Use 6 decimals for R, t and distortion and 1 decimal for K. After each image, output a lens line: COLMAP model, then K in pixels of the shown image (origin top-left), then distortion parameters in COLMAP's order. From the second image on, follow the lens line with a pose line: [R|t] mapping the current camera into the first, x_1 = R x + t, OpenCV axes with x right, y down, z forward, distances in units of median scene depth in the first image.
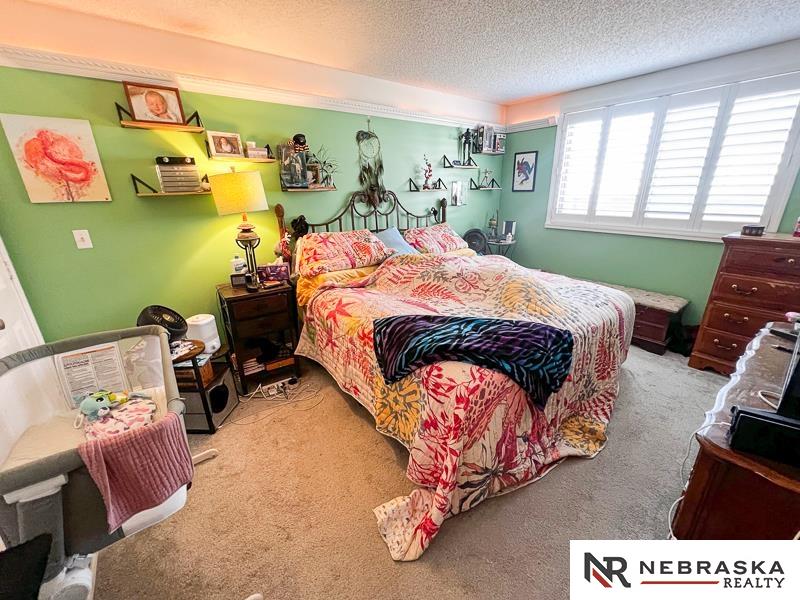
lens RADIAL K [[323.9, 0, 402.0], [0, 323.9, 301.4], [0, 0, 1]] dist [-0.000330, -0.000079]
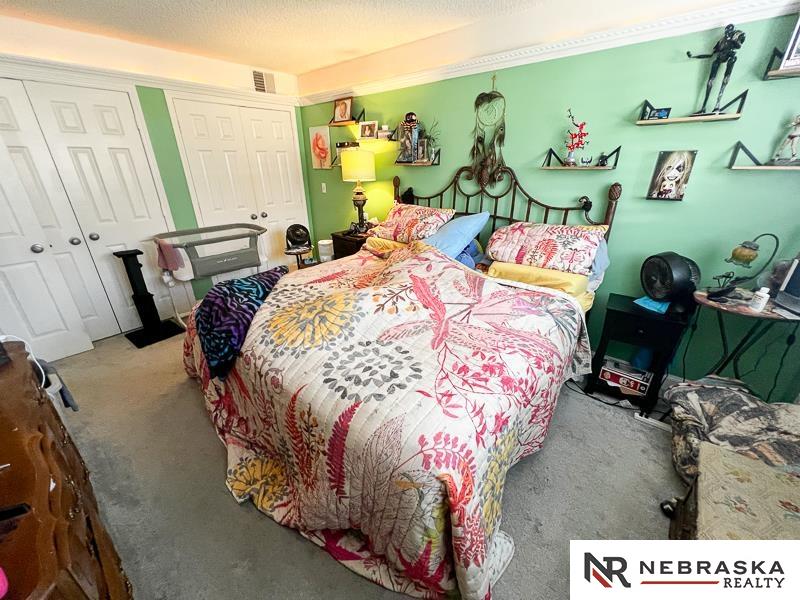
lens RADIAL K [[320.1, 0, 400.2], [0, 320.1, 301.6], [0, 0, 1]] dist [-0.001122, 0.000046]
pose [[0.207520, 0.403207, -0.891269, 0.721106], [-0.318816, 0.889234, 0.328055, -0.227877], [0.924820, 0.216073, 0.313082, 0.603058]]
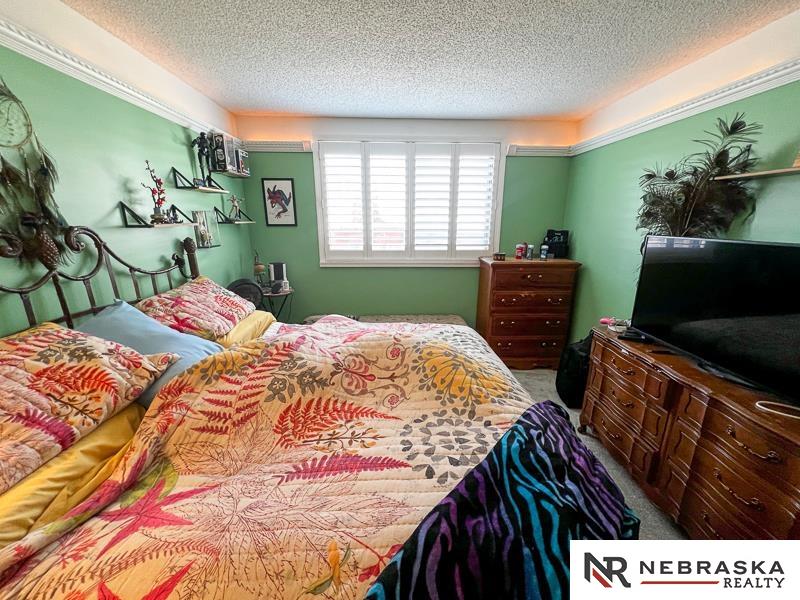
lens RADIAL K [[320.1, 0, 400.2], [0, 320.1, 301.6], [0, 0, 1]] dist [-0.001122, 0.000046]
pose [[0.585050, -0.187713, 0.788974, -0.150741], [0.254877, 0.966110, 0.040857, -0.146564], [-0.769905, 0.177188, 0.613067, 0.405642]]
